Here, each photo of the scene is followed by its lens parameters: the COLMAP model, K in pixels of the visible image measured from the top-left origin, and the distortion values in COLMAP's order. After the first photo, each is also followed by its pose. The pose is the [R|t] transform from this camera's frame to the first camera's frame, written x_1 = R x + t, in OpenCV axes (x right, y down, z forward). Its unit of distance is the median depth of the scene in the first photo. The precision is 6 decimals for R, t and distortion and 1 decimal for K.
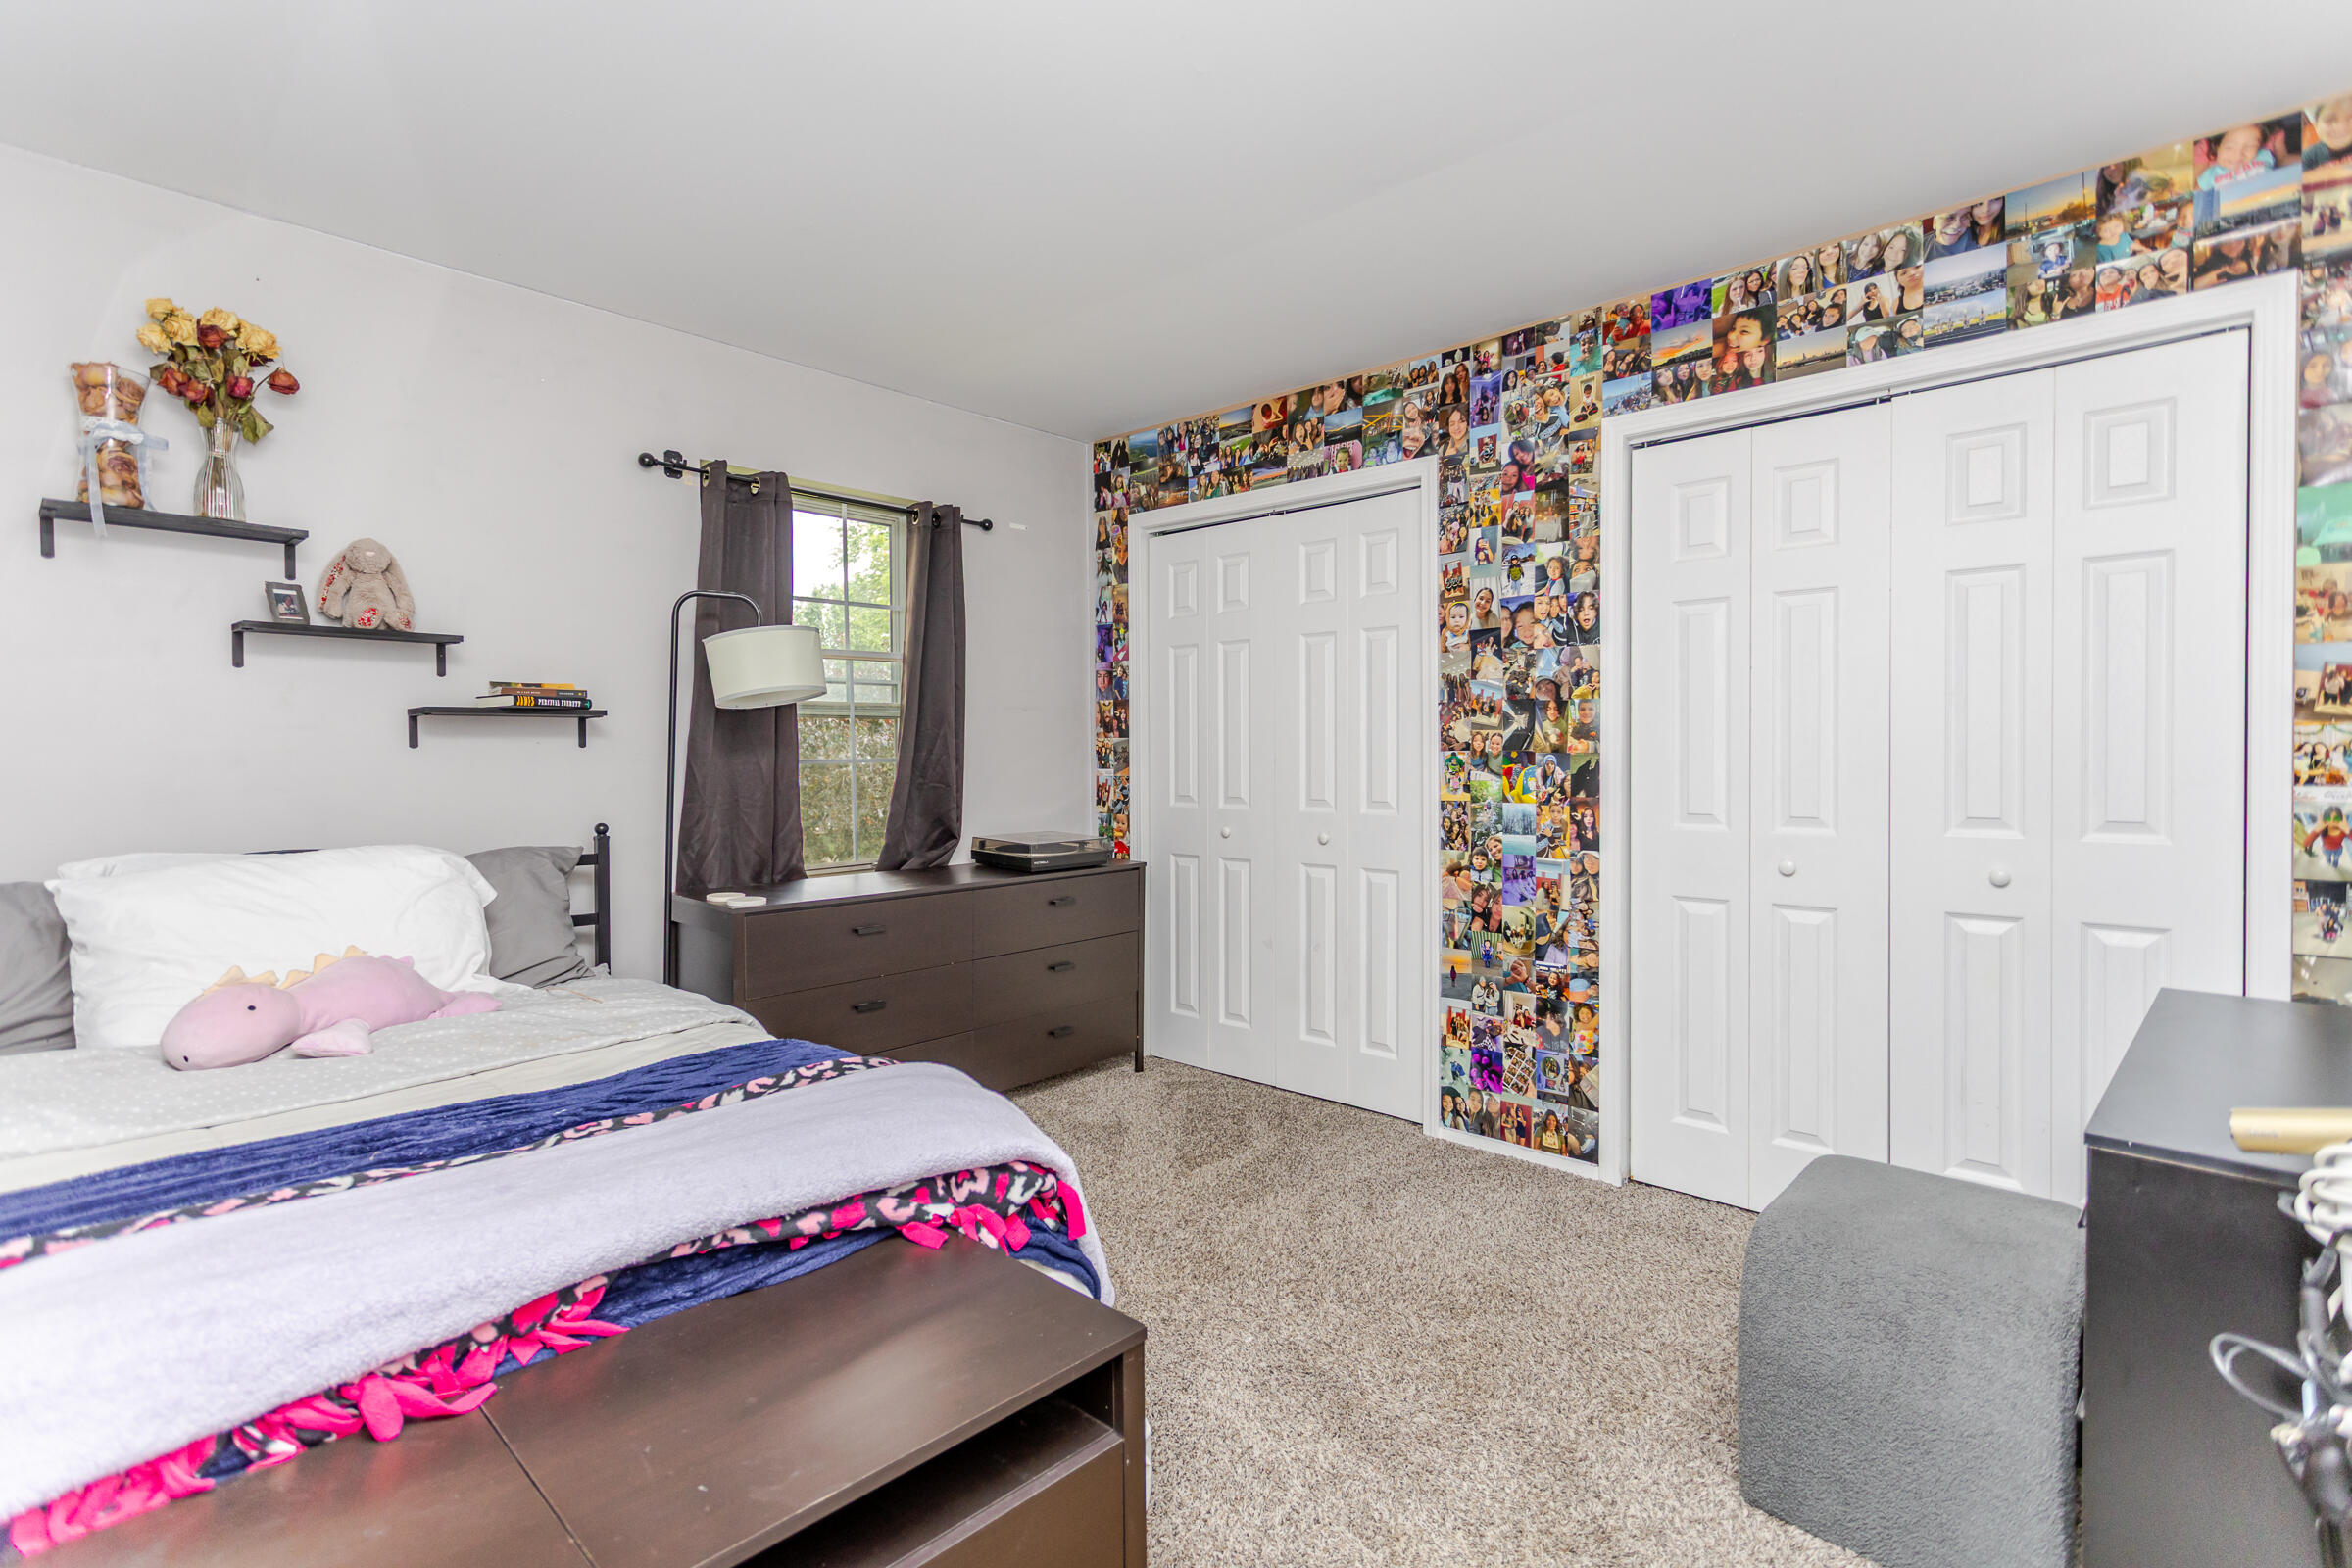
lens RADIAL K [[1117.2, 0, 1175.8], [0, 1117.2, 777.4], [0, 0, 1]] dist [0.014258, -0.000540]
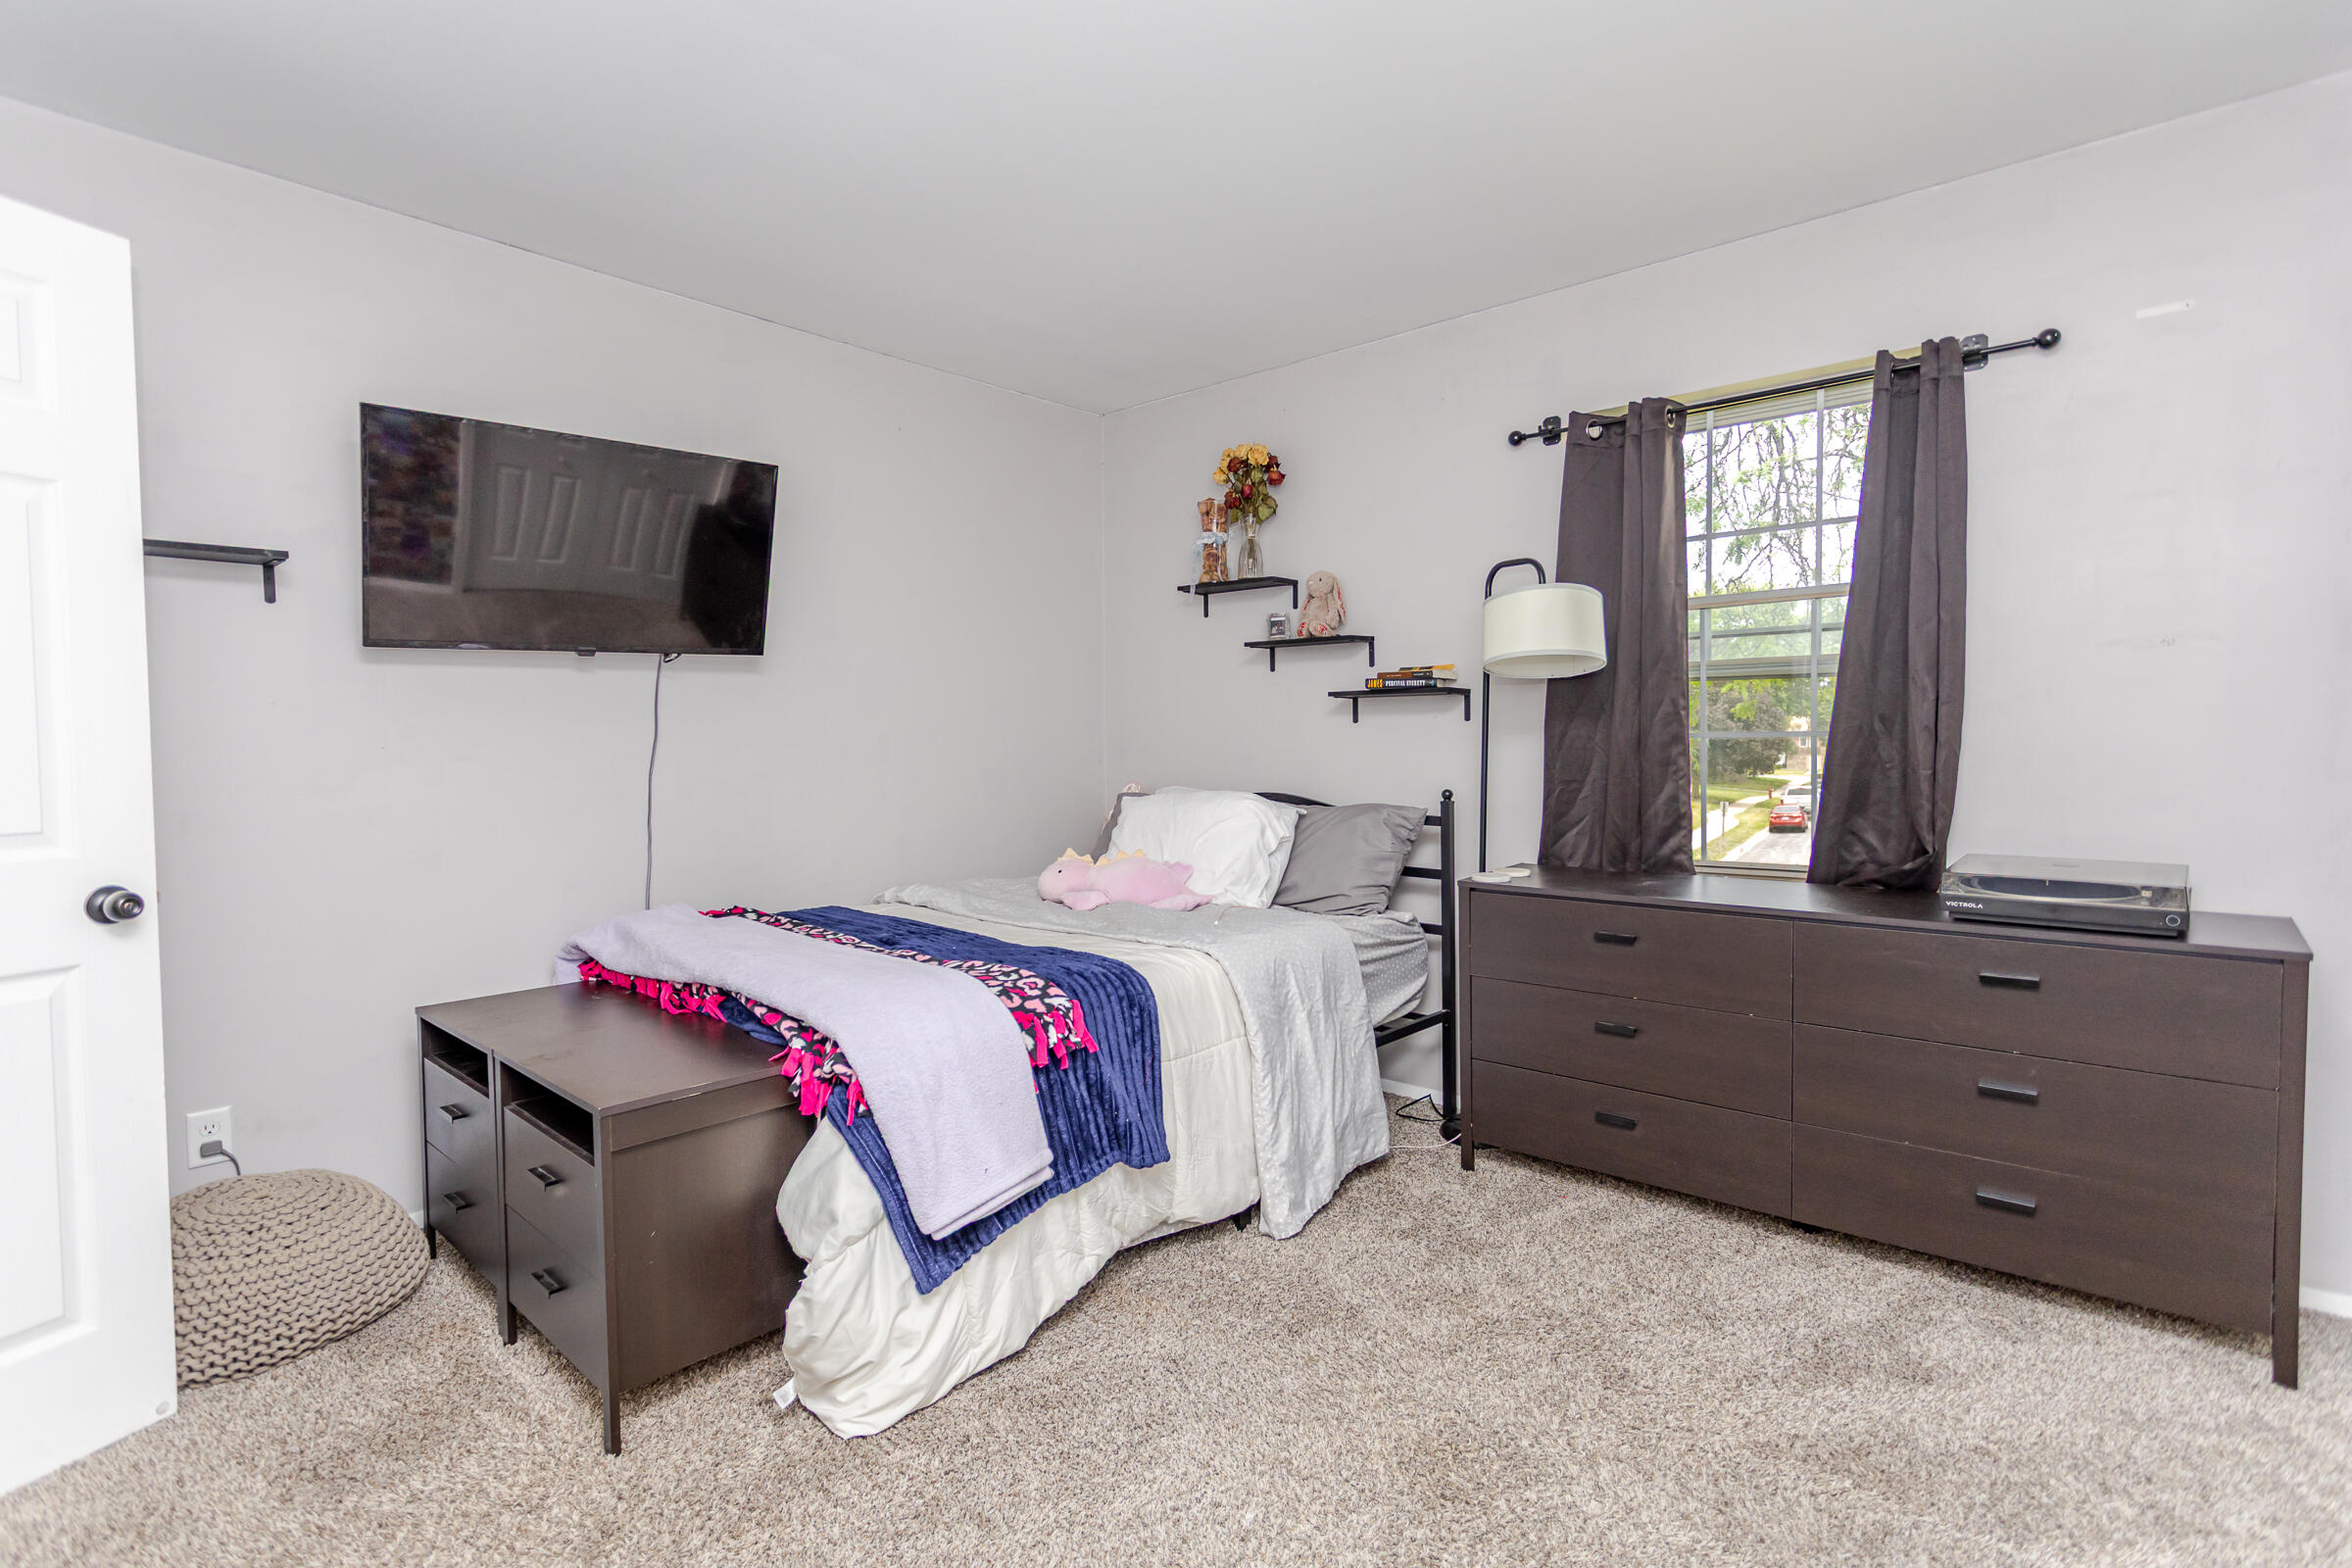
lens RADIAL K [[1117.2, 0, 1175.8], [0, 1117.2, 777.4], [0, 0, 1]] dist [0.014258, -0.000540]
pose [[0.028647, 0.037646, -0.998880, 0.610953], [-0.017679, 0.999153, 0.037149, -0.007541], [0.999433, 0.016595, 0.029288, 0.737646]]
